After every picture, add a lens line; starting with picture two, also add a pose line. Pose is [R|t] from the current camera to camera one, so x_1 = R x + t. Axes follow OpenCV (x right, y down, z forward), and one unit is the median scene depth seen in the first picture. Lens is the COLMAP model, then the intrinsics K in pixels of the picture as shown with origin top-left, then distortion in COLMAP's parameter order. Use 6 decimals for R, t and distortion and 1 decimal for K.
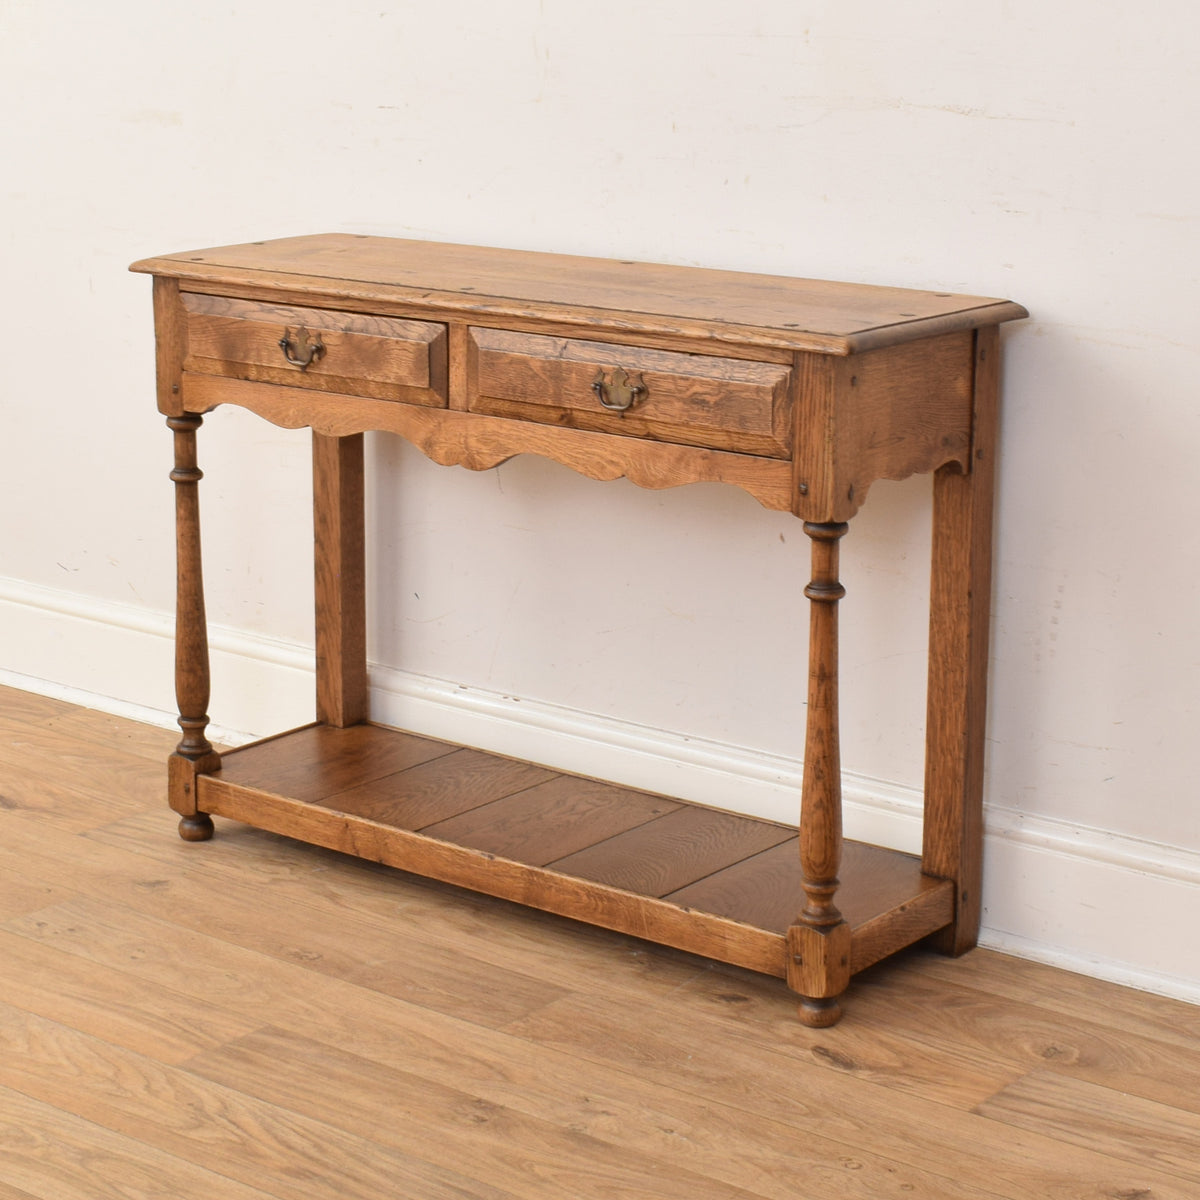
lens RADIAL K [[2671.0, 0, 572.8], [0, 2671.0, 549.0], [0, 0, 1]] dist [-0.025738, 0.000000]
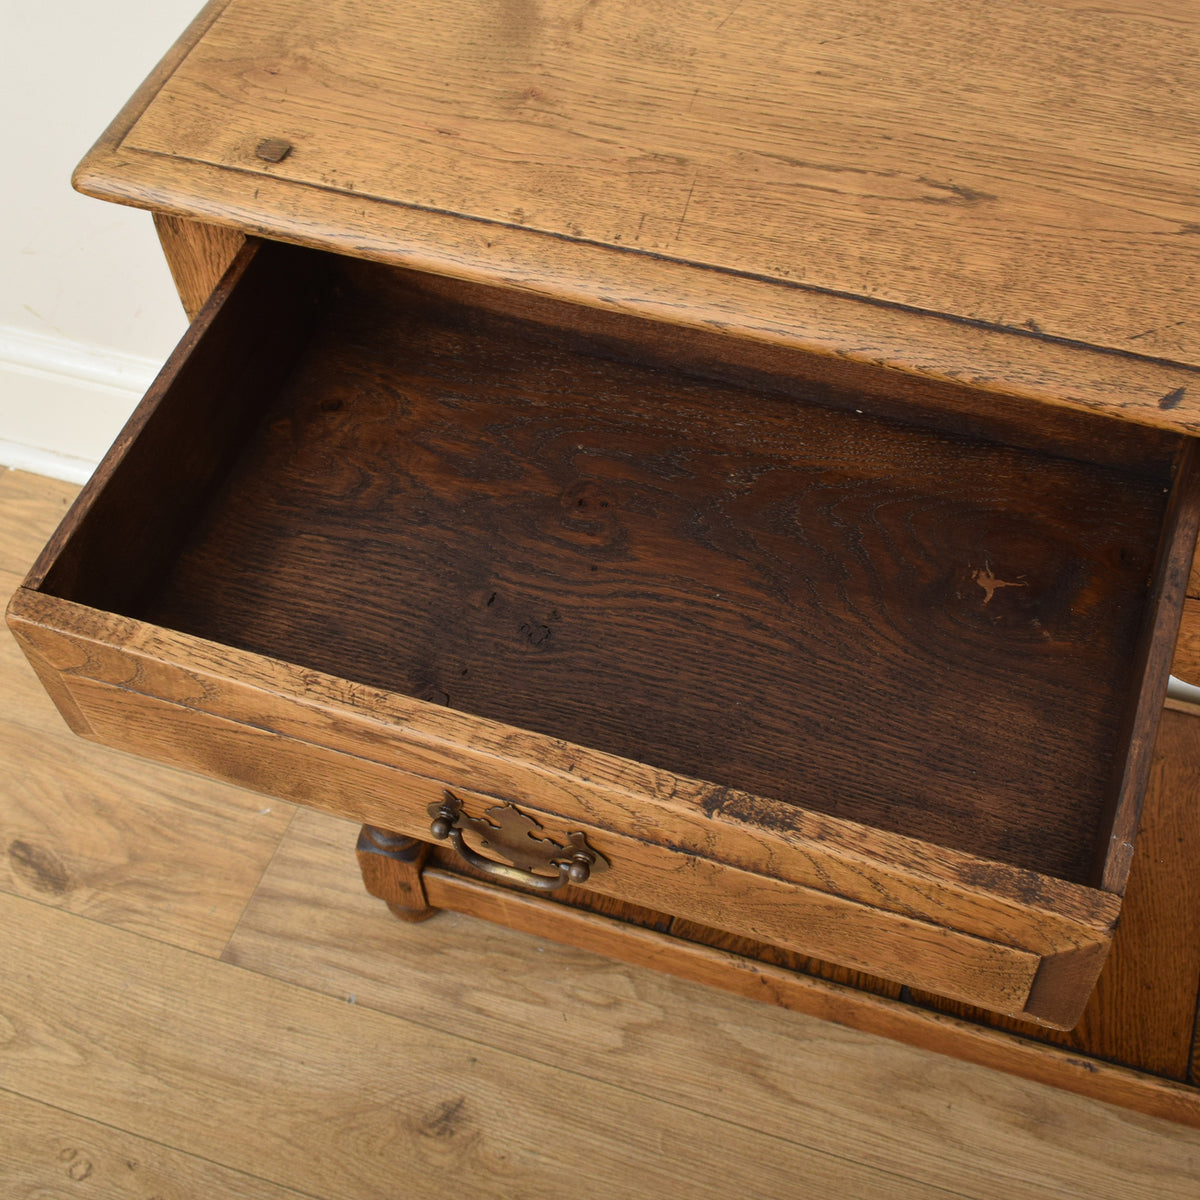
lens RADIAL K [[1727.1, 0, 627.5], [0, 1727.1, 512.9], [0, 0, 1]] dist [-0.017277, 0.000000]
pose [[0.938944, -0.285008, 0.192756, -0.171189], [0.110920, 0.781046, 0.614543, -0.231308], [-0.325701, -0.555641, 0.764972, 0.855702]]
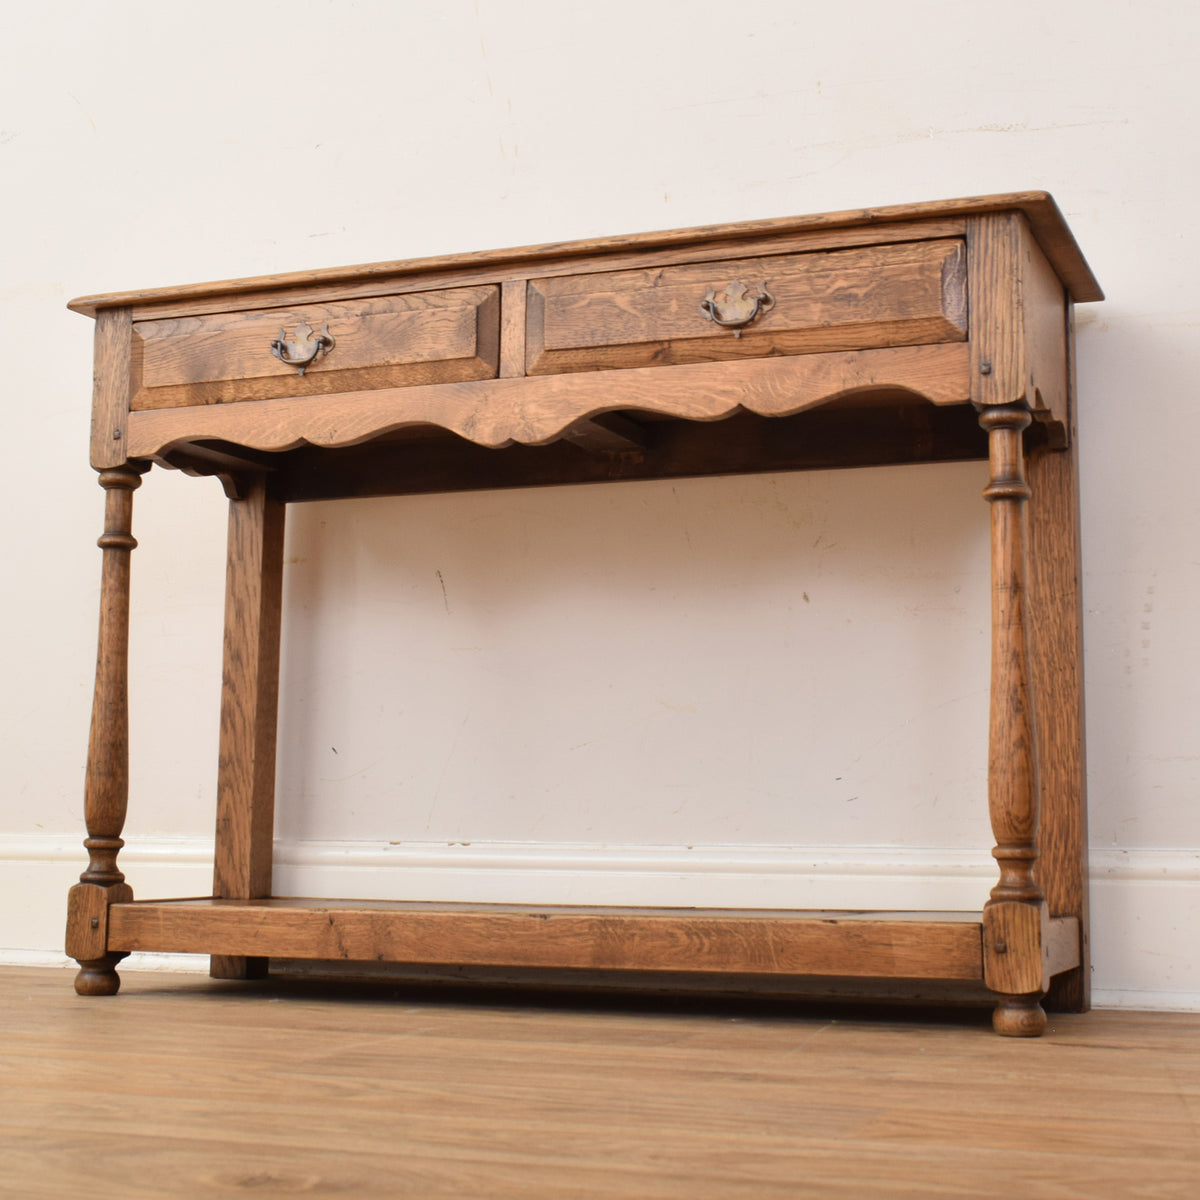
lens RADIAL K [[1933.9, 0, 636.1], [0, 1933.9, 565.9], [0, 0, 1]] dist [-0.026979, 0.000000]
pose [[0.951294, 0.046966, 0.304687, -0.198180], [0.064937, 0.935627, -0.346966, 0.233004], [-0.301369, 0.349852, 0.887006, 0.454335]]
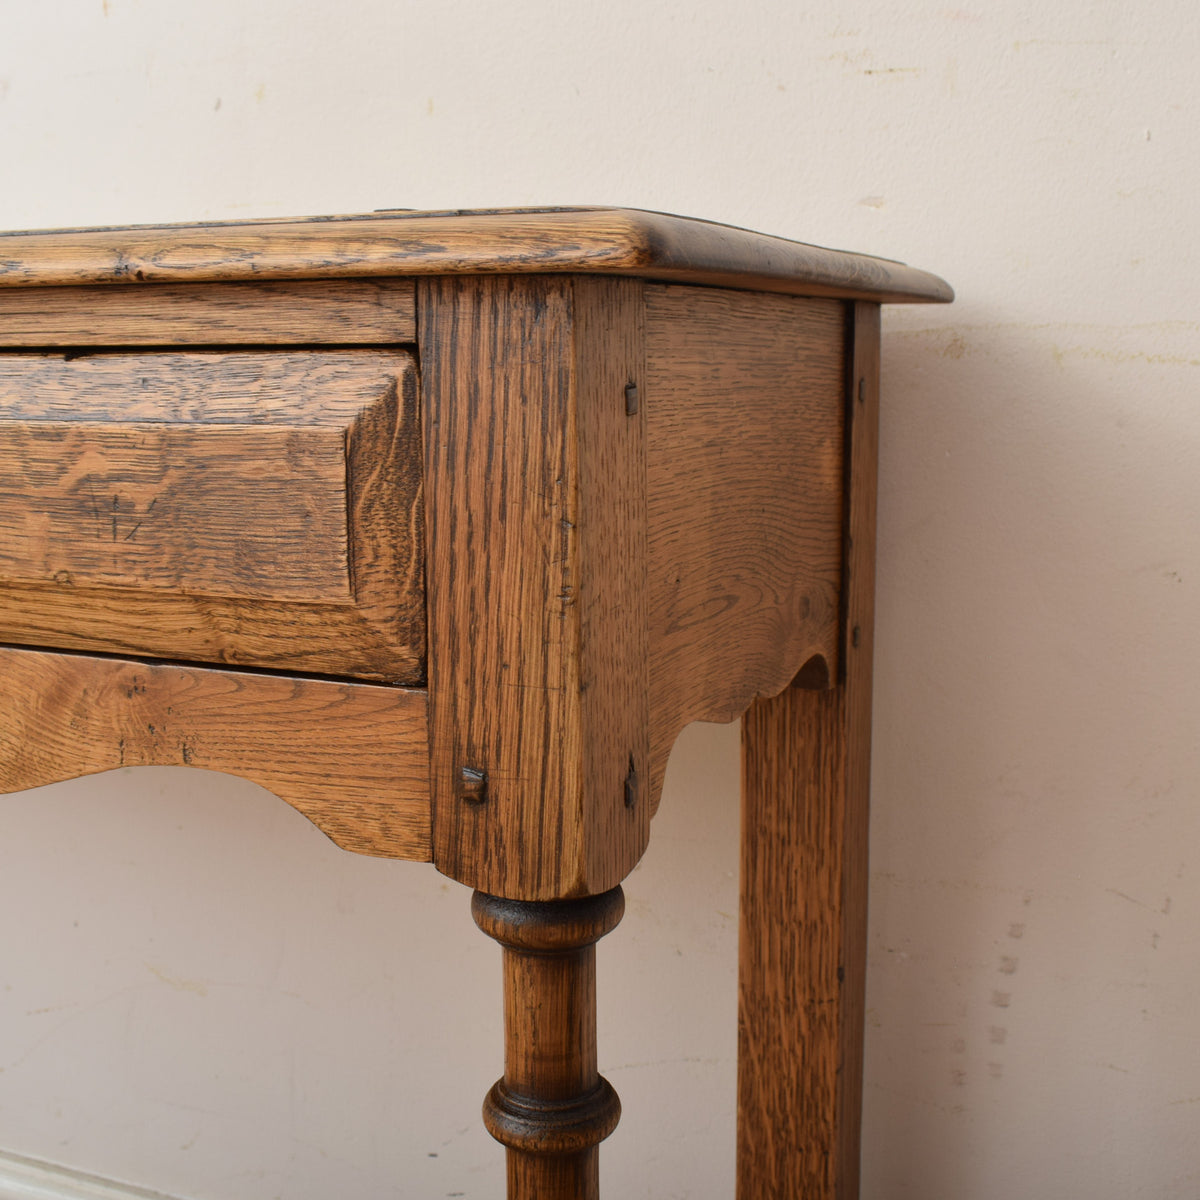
lens RADIAL K [[1550.6, 0, 592.5], [0, 1550.6, 603.6], [0, 0, 1]] dist [-0.027743, 0.000000]
pose [[0.968808, -0.045223, 0.243651, 0.054791], [0.061496, 0.996326, -0.059601, -0.028601], [-0.240061, 0.072726, 0.968030, 0.771395]]
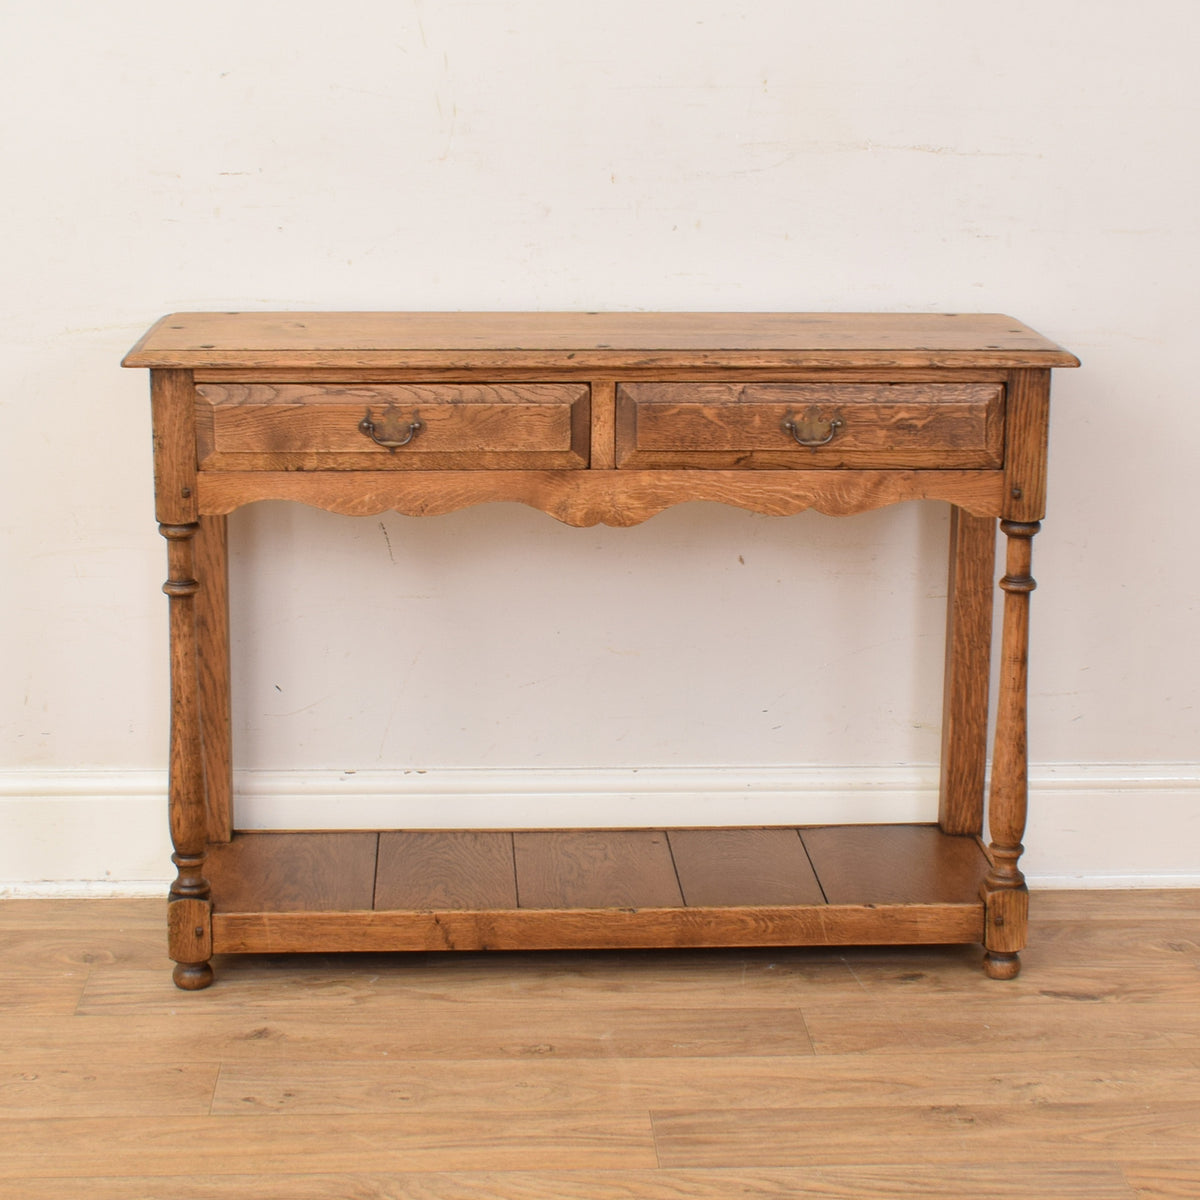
lens RADIAL K [[2623.9, 0, 595.2], [0, 2623.9, 603.1], [0, 0, 1]] dist [-0.030554, 0.000000]
pose [[0.750765, -0.147653, 0.643856, -0.692520], [0.145027, 0.987761, 0.057412, -0.060137], [-0.644453, 0.050274, 0.762989, 0.264650]]
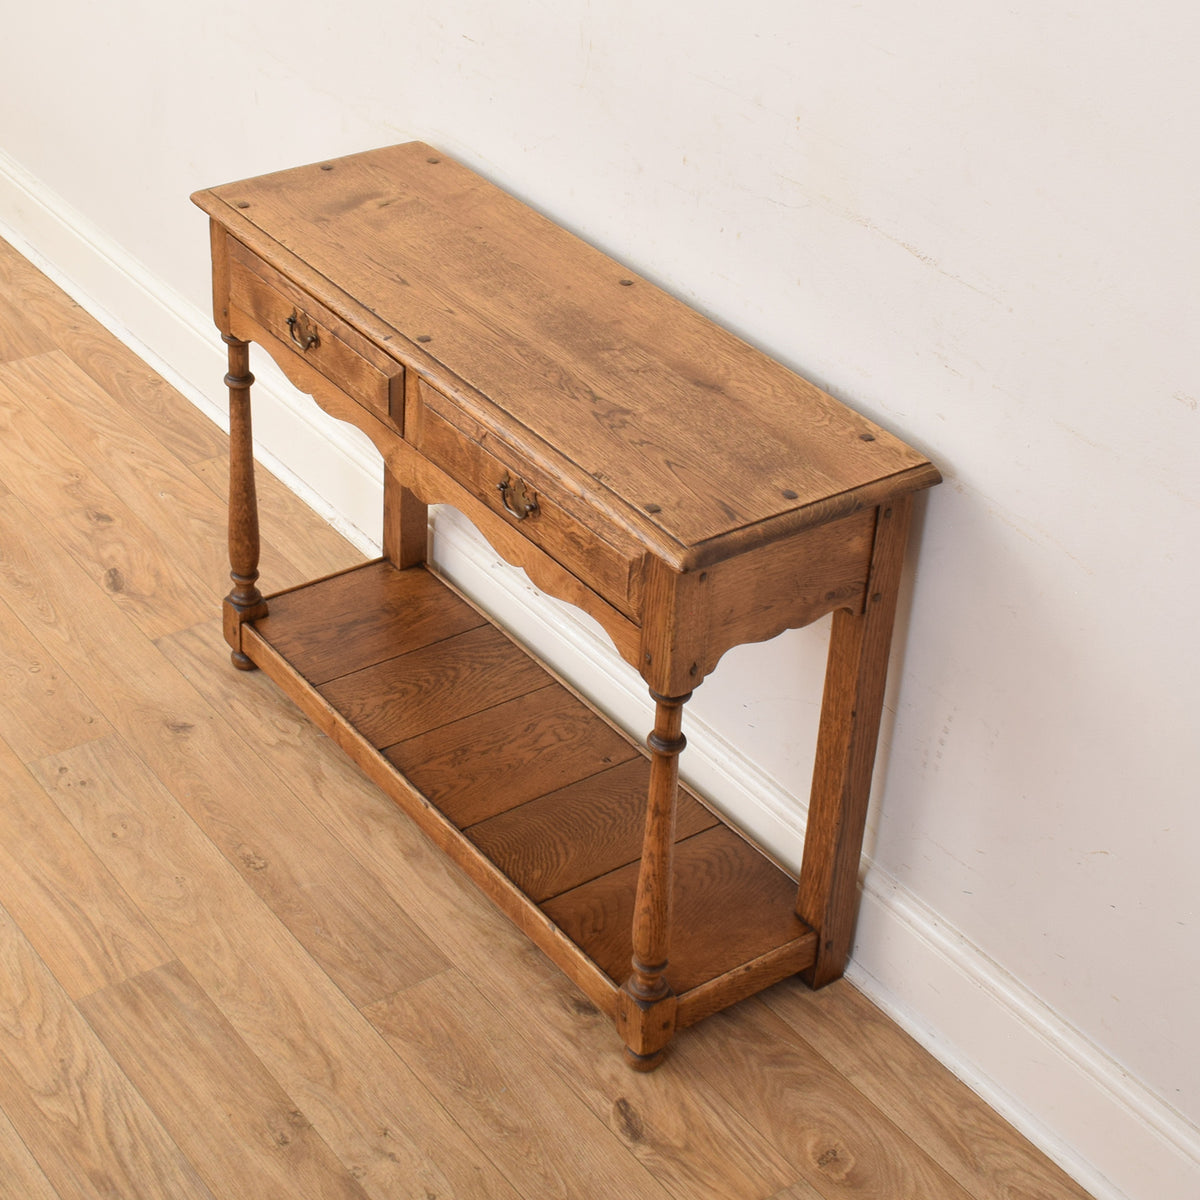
lens RADIAL K [[2243.9, 0, 532.0], [0, 2243.9, 492.0], [0, 0, 1]] dist [-0.023183, 0.000000]
pose [[0.958872, 0.176991, -0.221896, 0.206629], [-0.101432, 0.943821, 0.314506, -0.323214], [0.265095, -0.279064, 0.922956, 0.193047]]
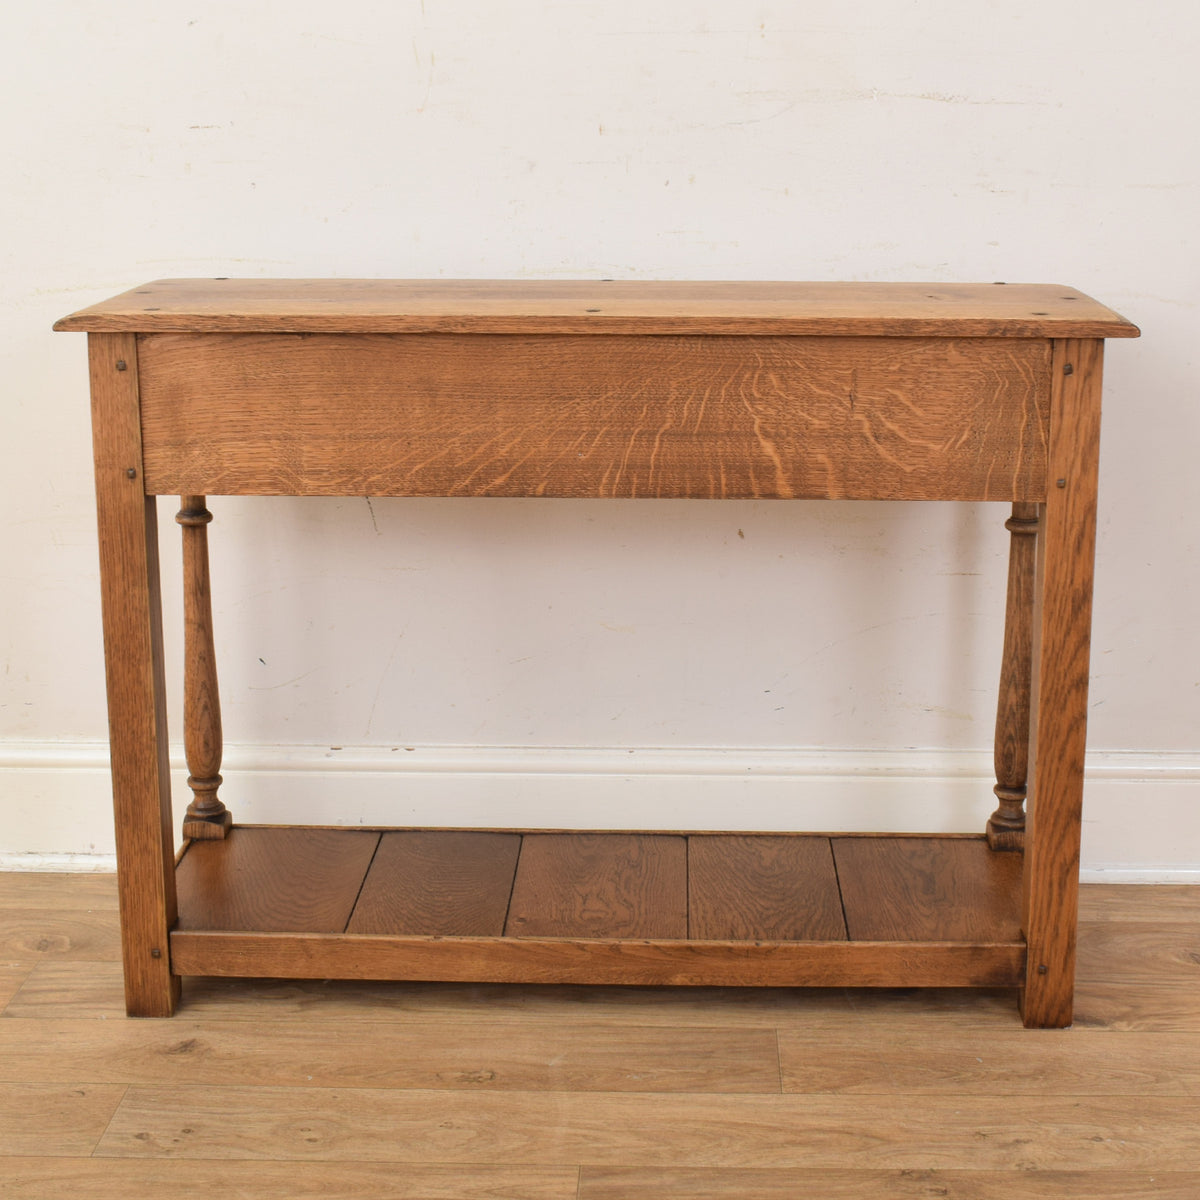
lens RADIAL K [[2055.5, 0, 624.1], [0, 2055.5, 530.7], [0, 0, 1]] dist [-0.027858, 0.000000]
pose [[0.799993, -0.141255, 0.583145, -0.444168], [0.139539, 0.989045, 0.048148, -0.052982], [-0.583558, 0.042853, 0.810940, 0.430175]]
